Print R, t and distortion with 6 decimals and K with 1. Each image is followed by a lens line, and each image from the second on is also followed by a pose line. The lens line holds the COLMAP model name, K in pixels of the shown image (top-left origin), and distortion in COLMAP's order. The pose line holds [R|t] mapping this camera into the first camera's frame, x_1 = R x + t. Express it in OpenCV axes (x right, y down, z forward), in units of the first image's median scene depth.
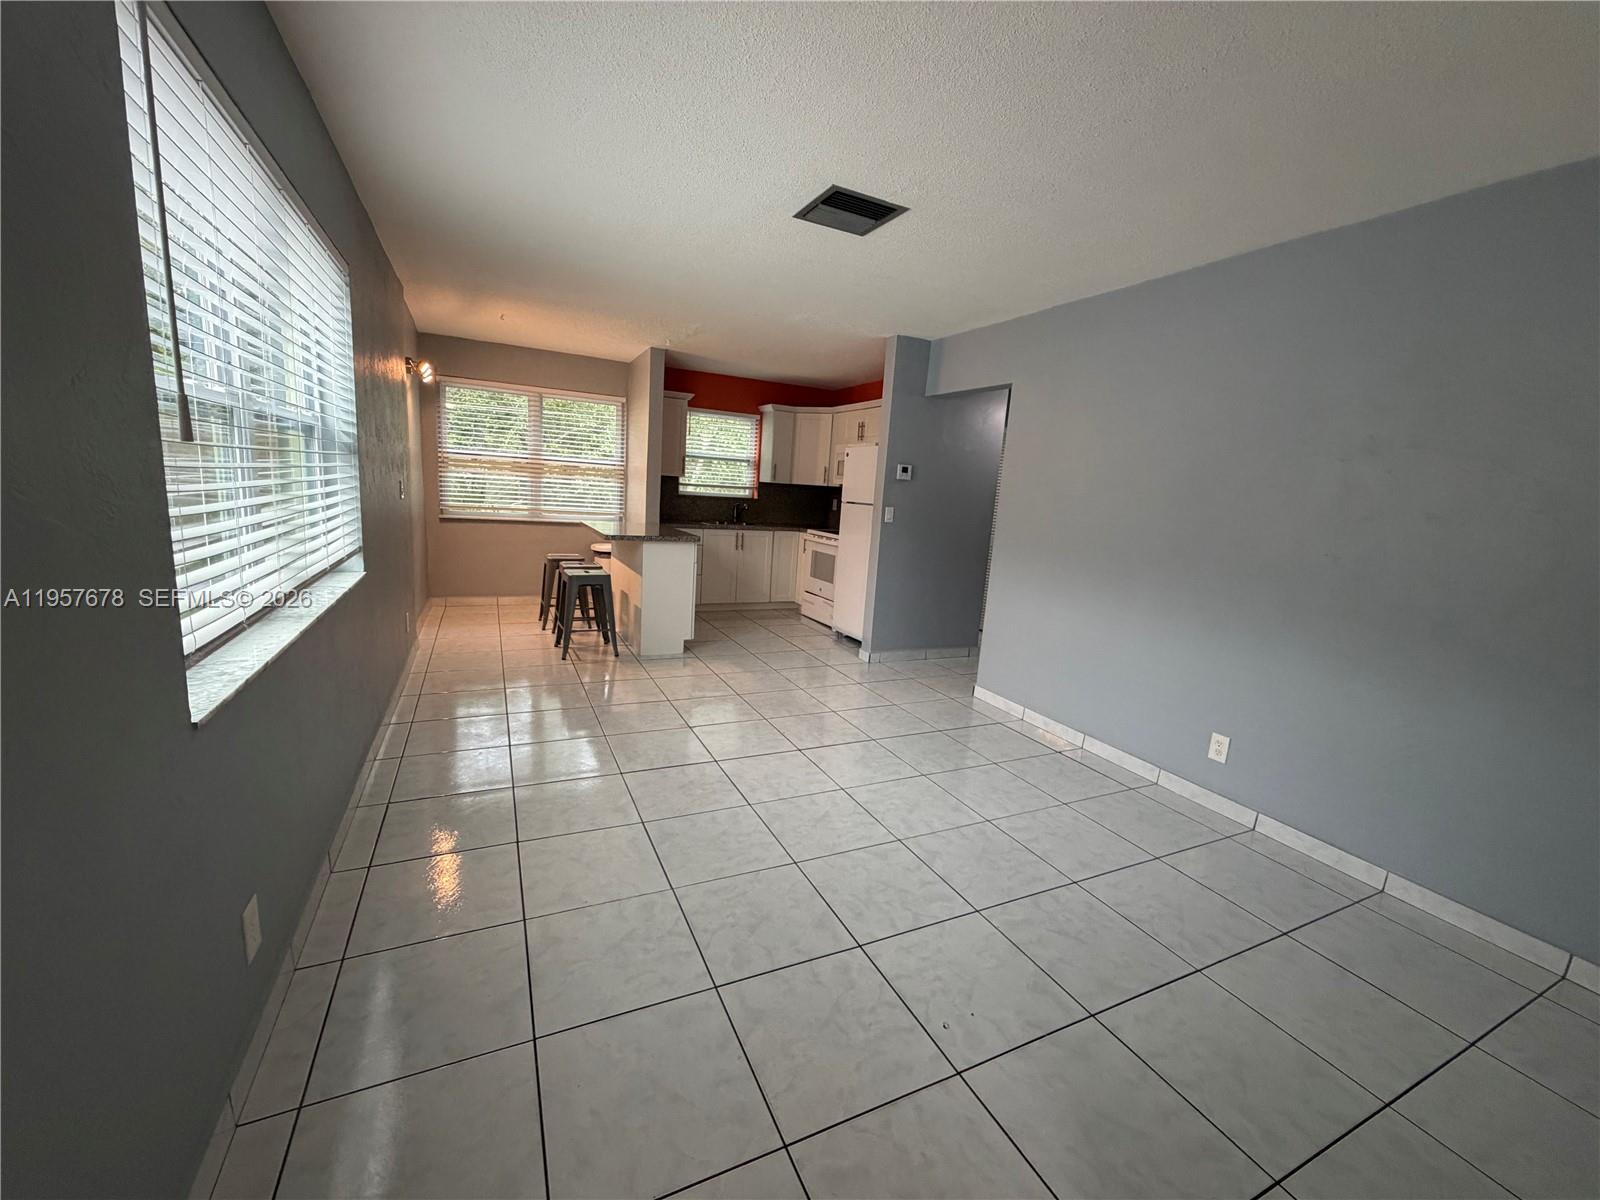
lens RADIAL K [[640.6, 0, 795.3], [0, 640.6, 604.3], [0, 0, 1]] dist [0.001068, 0.000911]
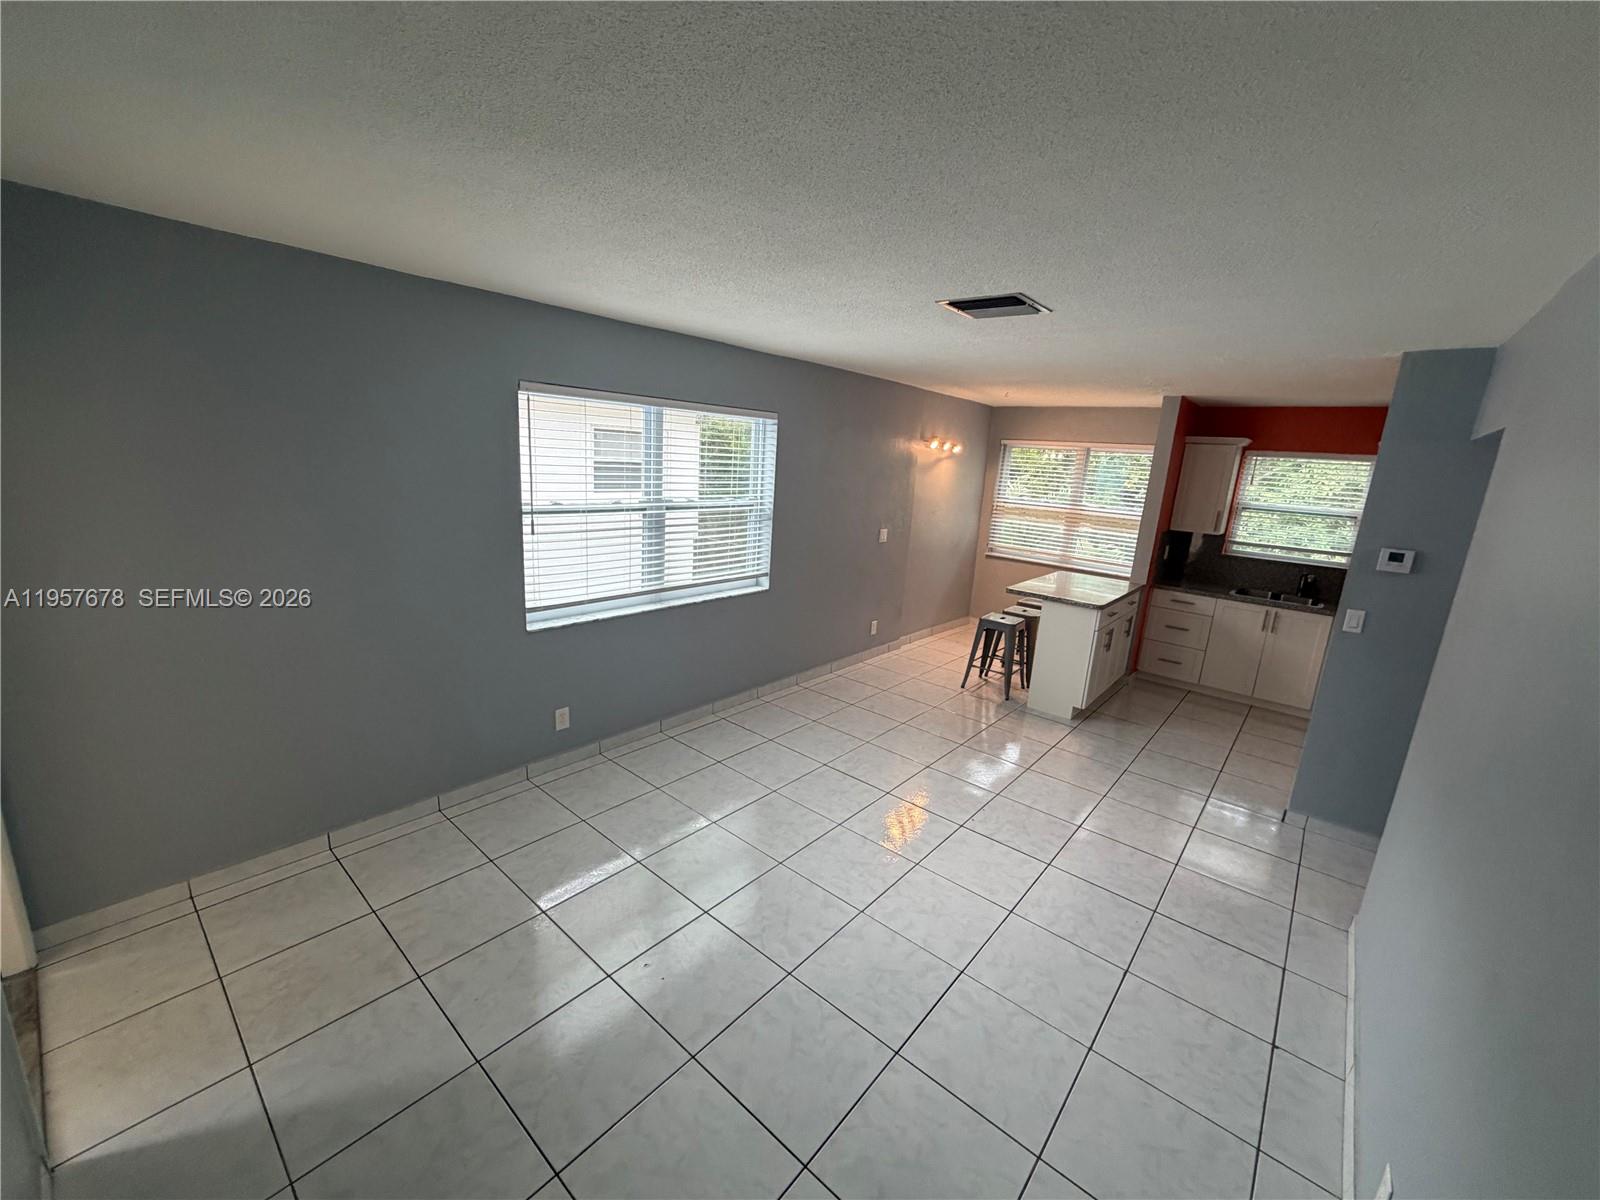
lens RADIAL K [[640.6, 0, 796.2], [0, 640.6, 605.5], [0, 0, 1]] dist [0.001068, 0.000911]
pose [[0.406443, 0.171329, -0.897469, 0.477793], [-0.197856, 0.975458, 0.096613, -0.099823], [0.891996, 0.138302, 0.430367, 0.185708]]
